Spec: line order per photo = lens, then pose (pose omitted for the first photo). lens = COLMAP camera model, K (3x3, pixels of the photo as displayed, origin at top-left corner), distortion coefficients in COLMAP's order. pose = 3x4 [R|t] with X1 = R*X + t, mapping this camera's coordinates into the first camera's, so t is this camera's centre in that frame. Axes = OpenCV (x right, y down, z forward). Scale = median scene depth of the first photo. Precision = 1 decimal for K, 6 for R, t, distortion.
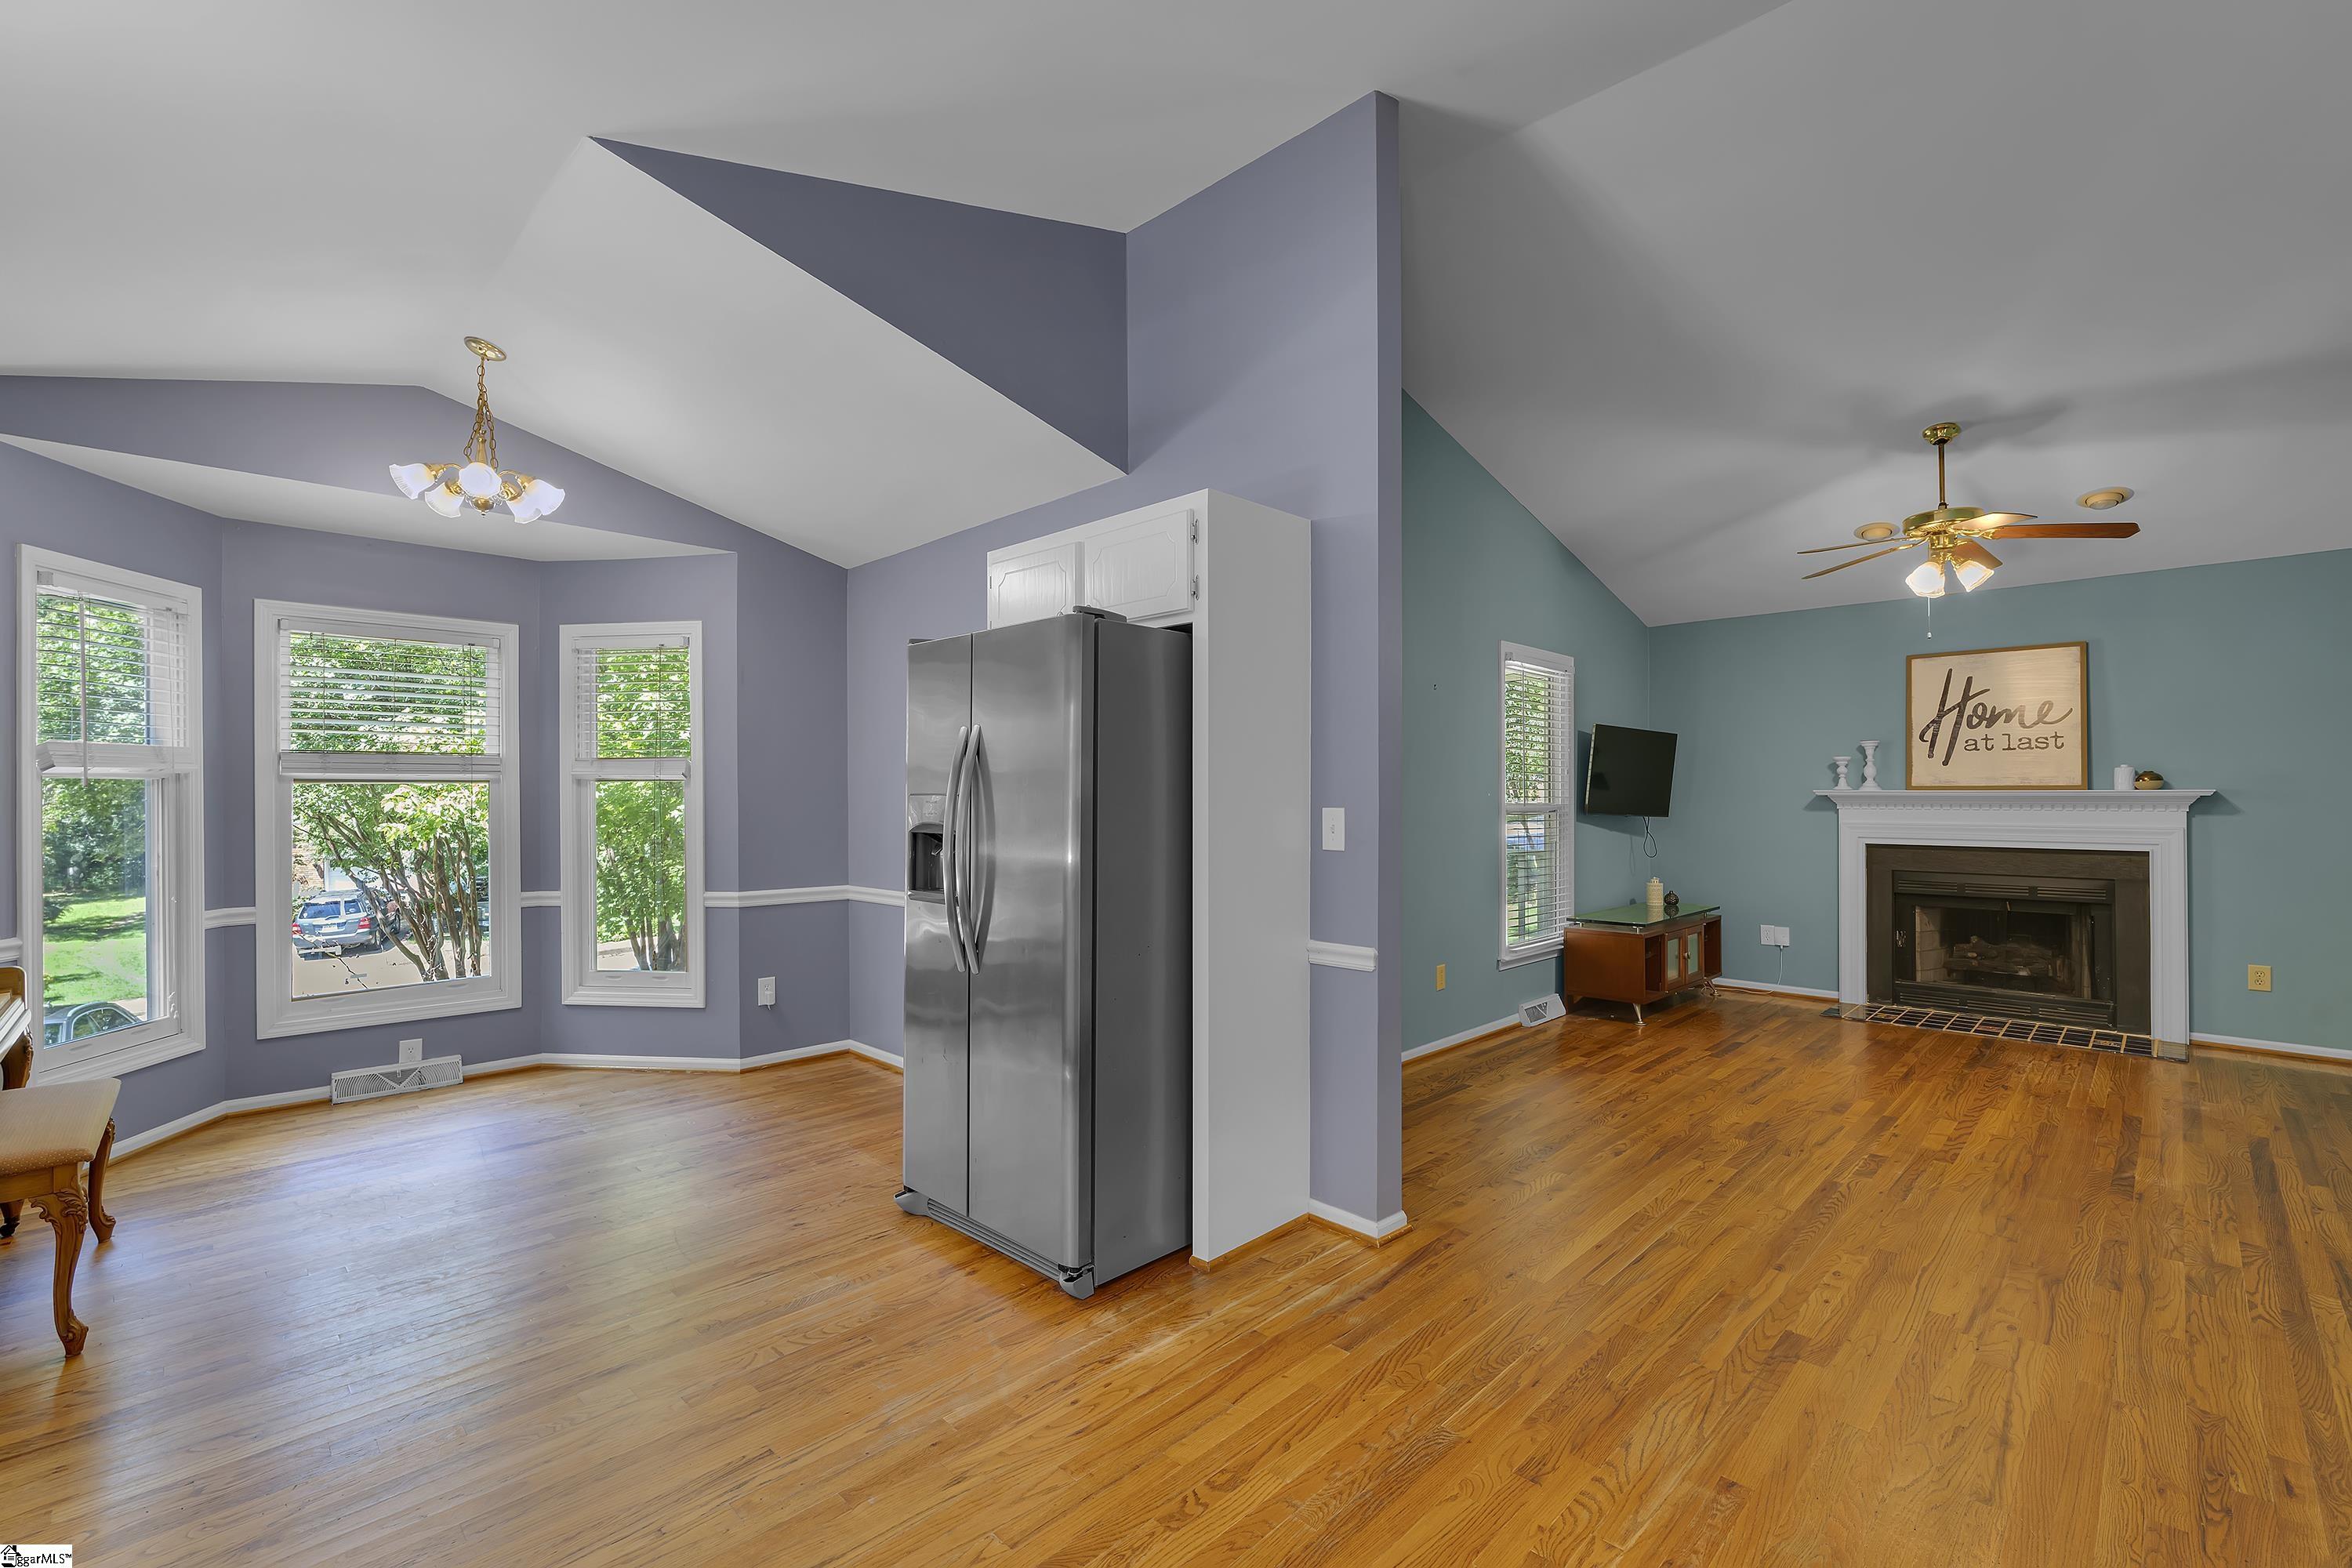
lens RADIAL K [[1016.0, 0, 1182.8], [0, 1016.0, 784.0], [0, 0, 1]] dist [-0.004949, -0.000096]
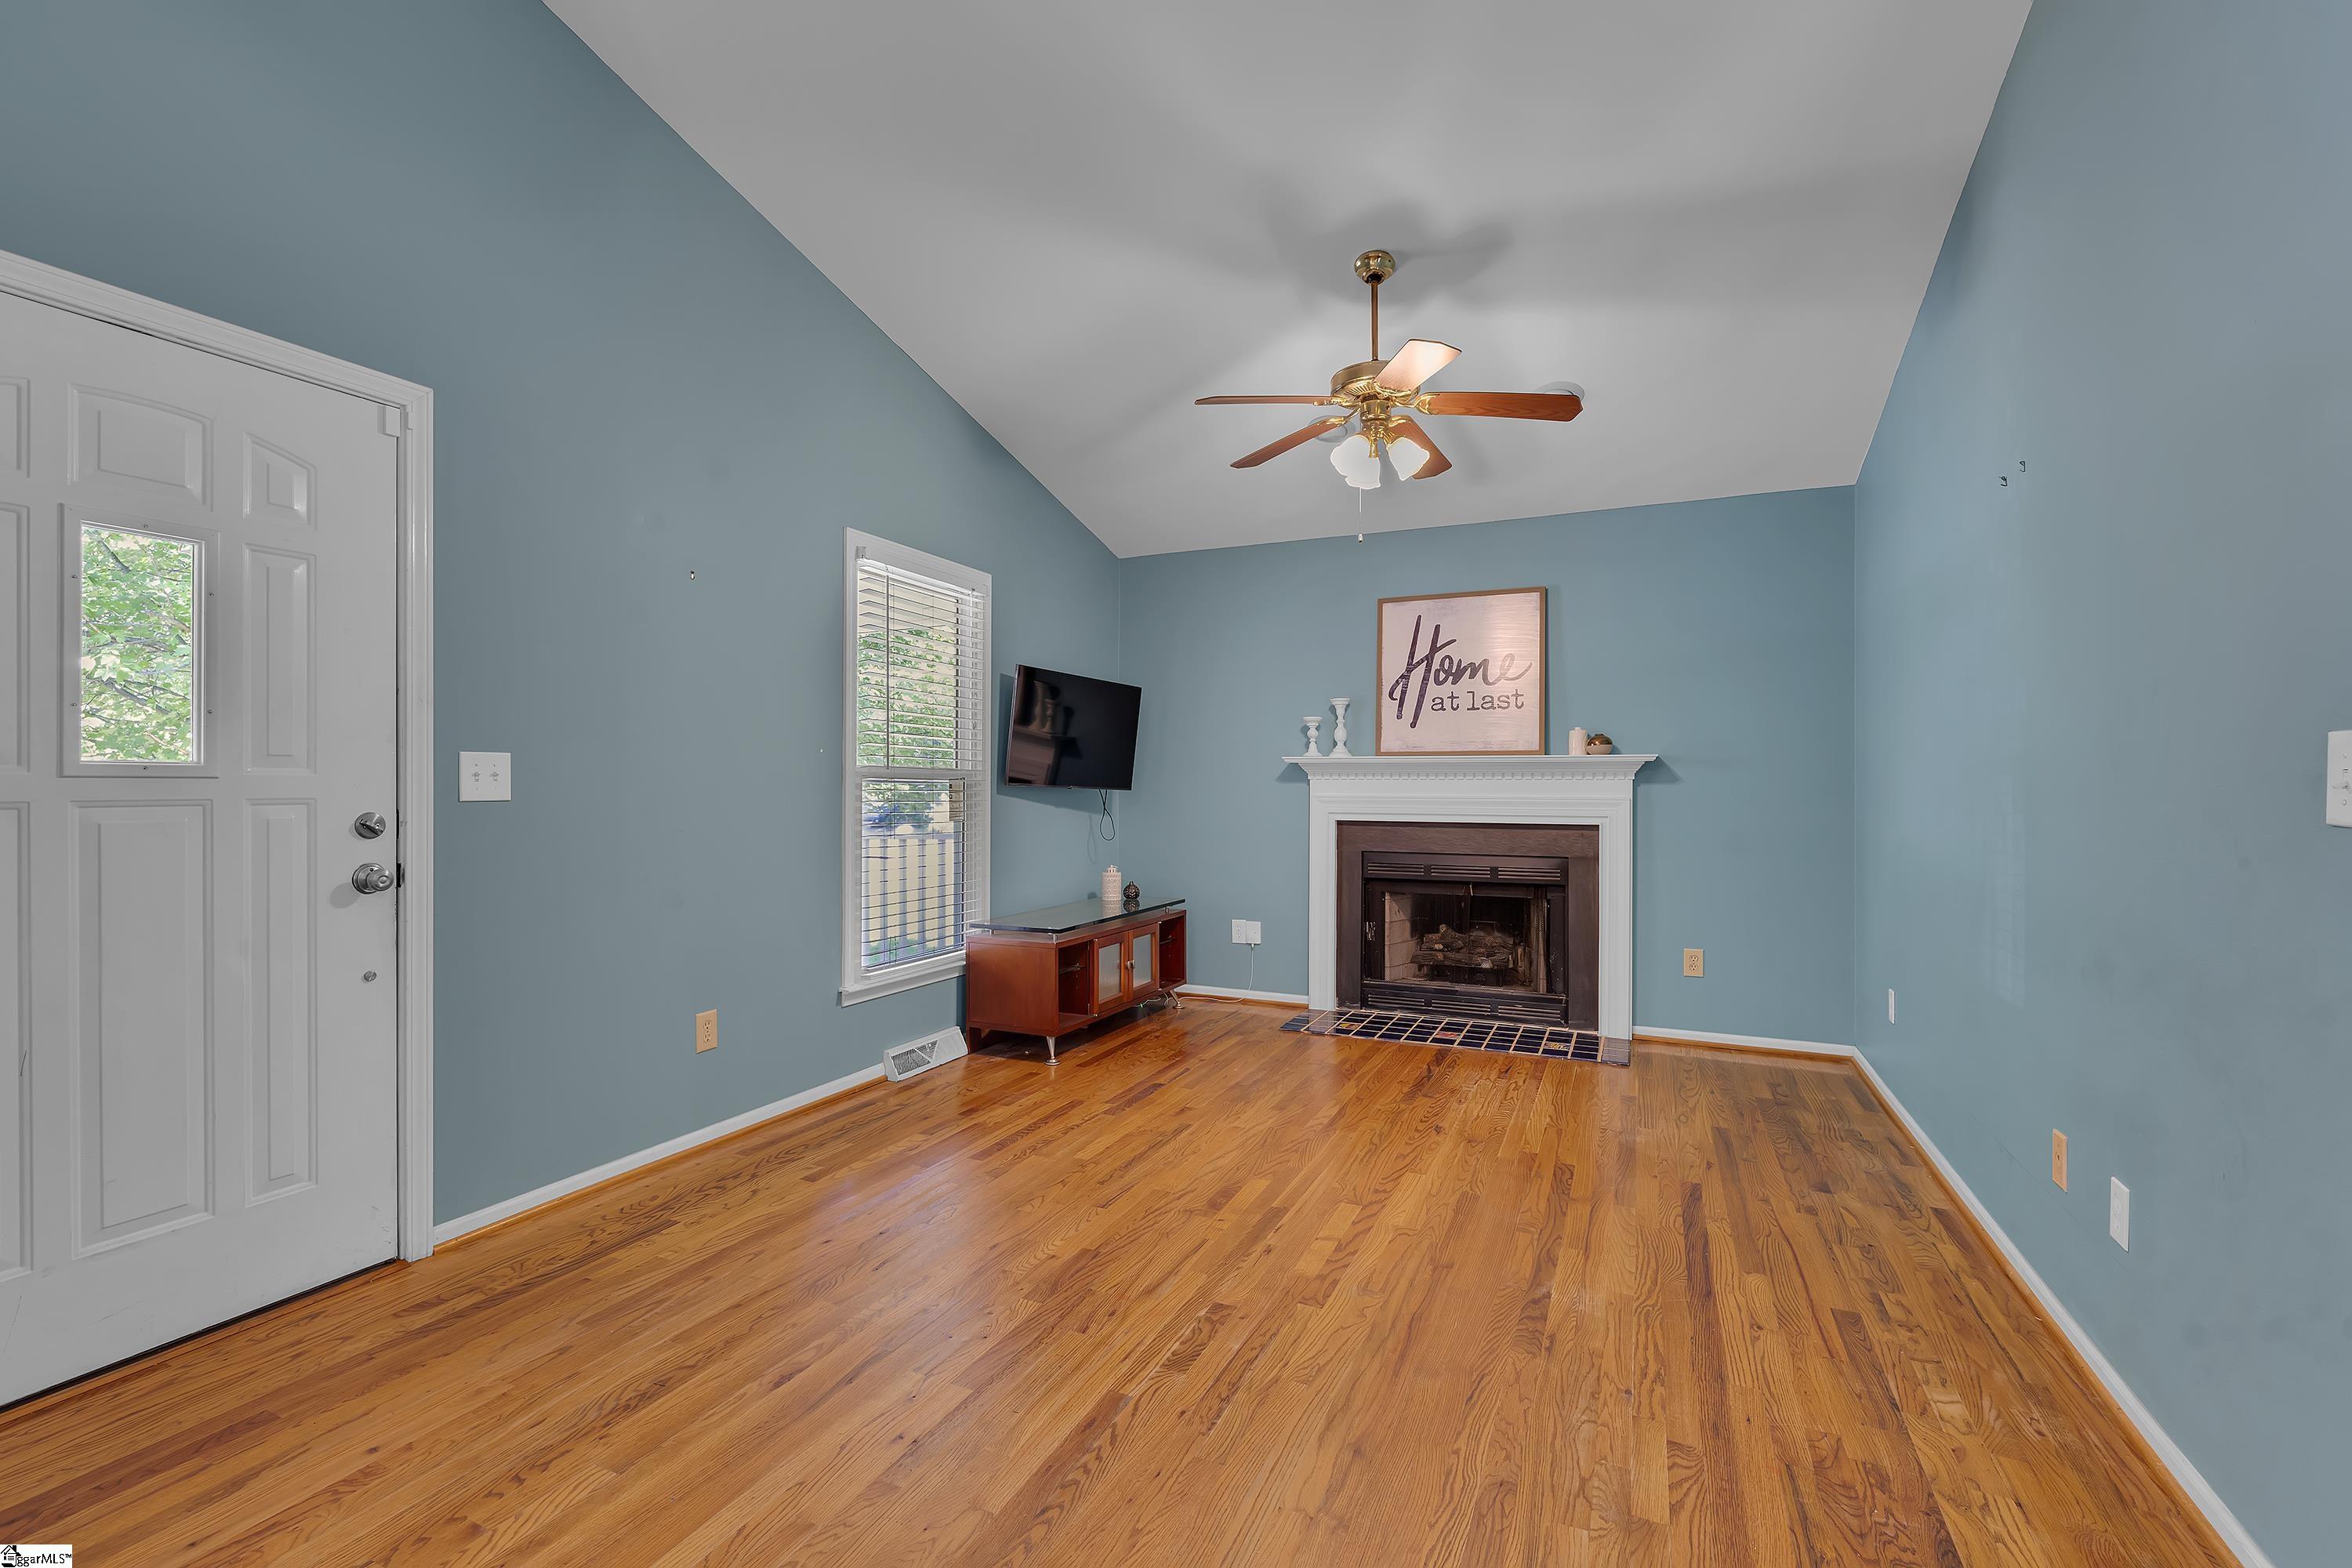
lens RADIAL K [[1016.0, 0, 1182.8], [0, 1016.0, 784.0], [0, 0, 1]] dist [-0.004949, -0.000096]
pose [[0.938985, 0.004856, 0.343924, 0.290178], [-0.008230, 0.999931, 0.008353, 0.024969], [-0.343859, -0.010674, 0.938960, 0.274784]]
